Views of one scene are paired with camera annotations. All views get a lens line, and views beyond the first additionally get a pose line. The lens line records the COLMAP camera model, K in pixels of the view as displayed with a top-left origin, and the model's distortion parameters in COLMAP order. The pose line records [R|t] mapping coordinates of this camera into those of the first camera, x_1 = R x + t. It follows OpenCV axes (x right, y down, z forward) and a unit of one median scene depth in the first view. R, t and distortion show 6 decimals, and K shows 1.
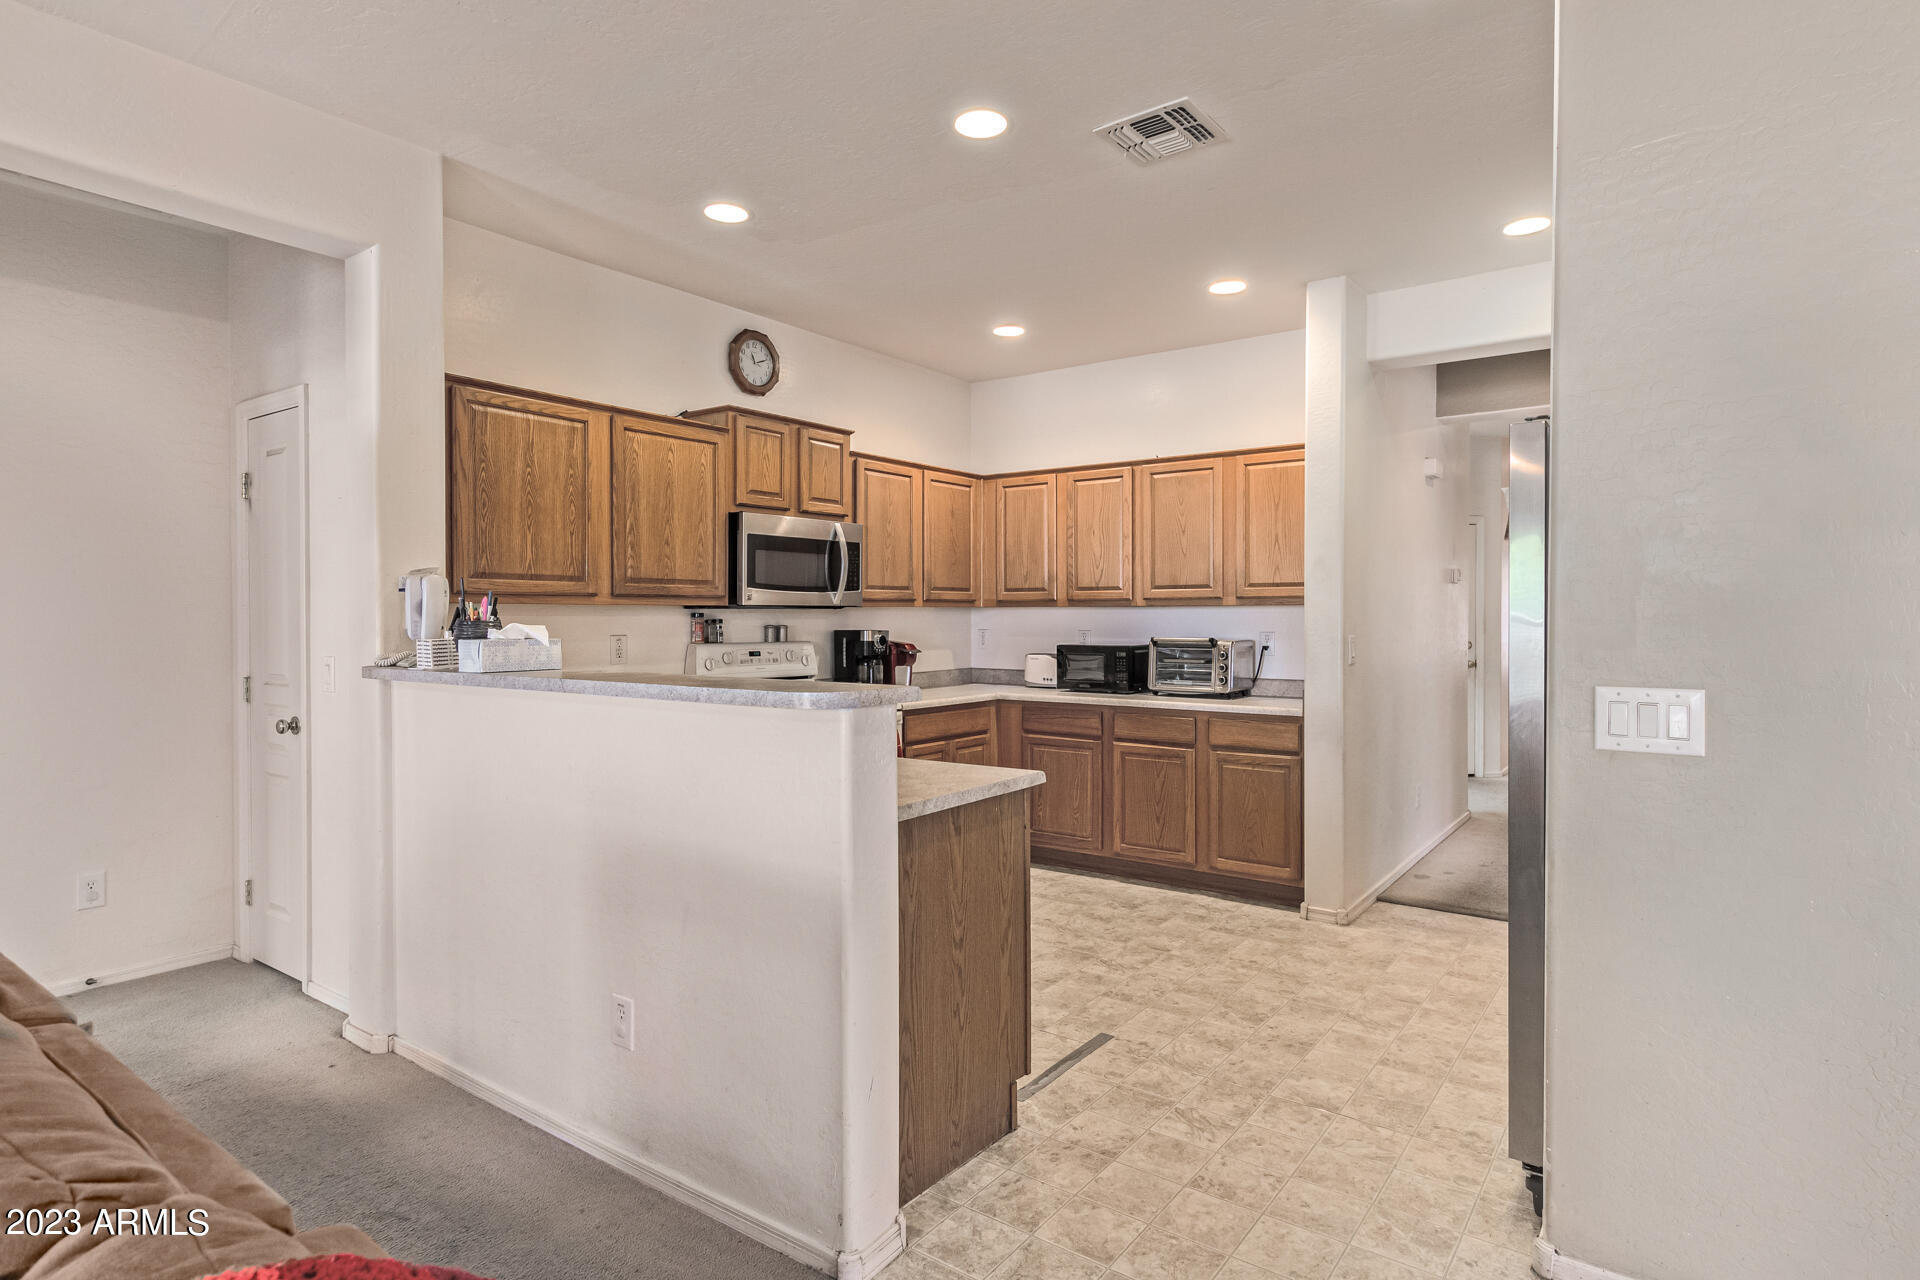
lens RADIAL K [[946.8, 0, 961.6], [0, 946.8, 620.2], [0, 0, 1]] dist [-0.002390, -0.000924]
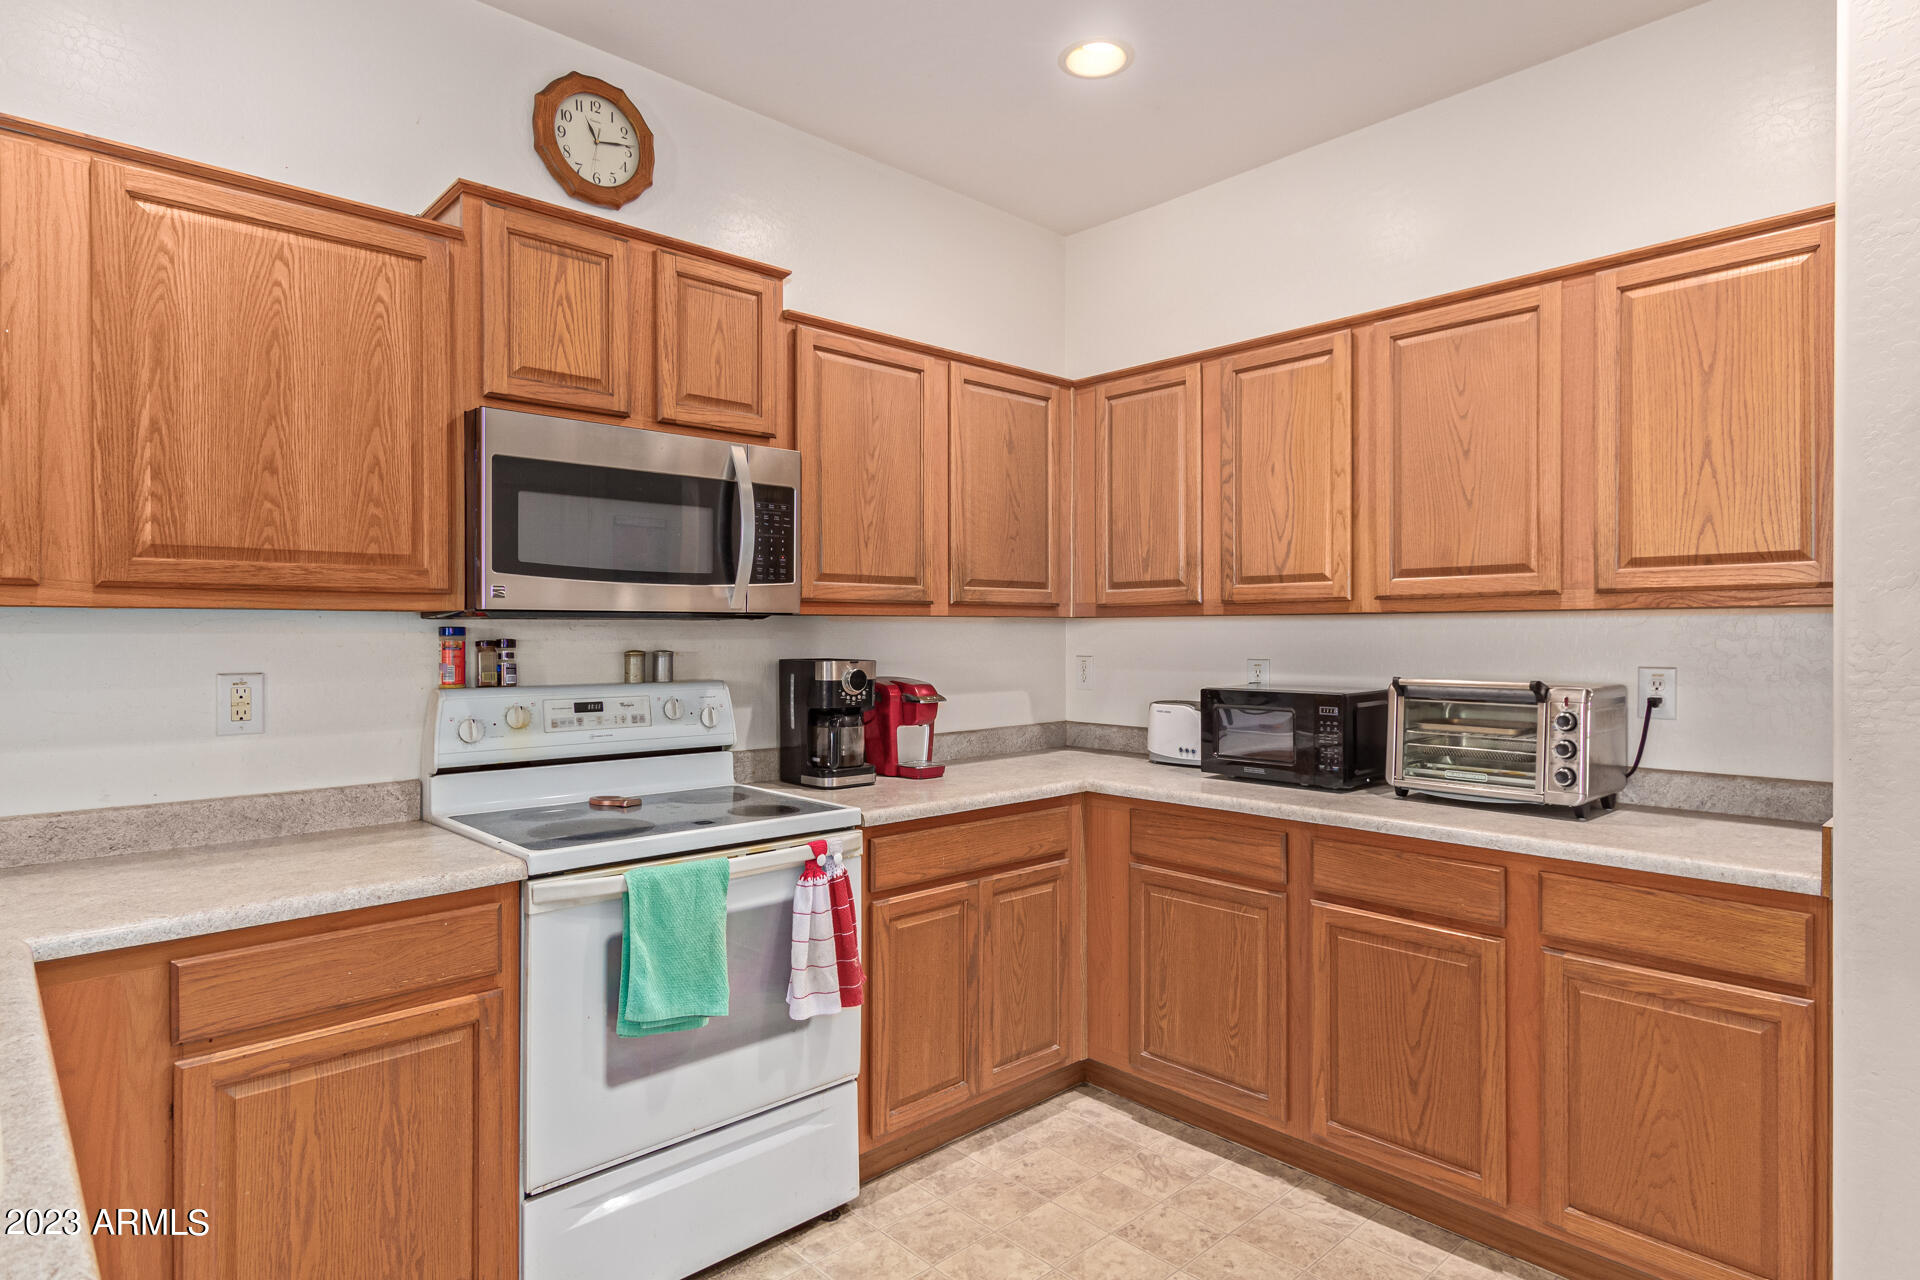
lens RADIAL K [[1037.1, 0, 1008.9], [0, 1037.1, 636.3], [0, 0, 1]] dist [0.000478, 0.002218]
pose [[0.991751, 0.000340, -0.128181, 0.075831], [-0.000402, 1.000000, -0.000460, -0.002469], [0.128180, 0.000508, 0.991751, 0.462386]]
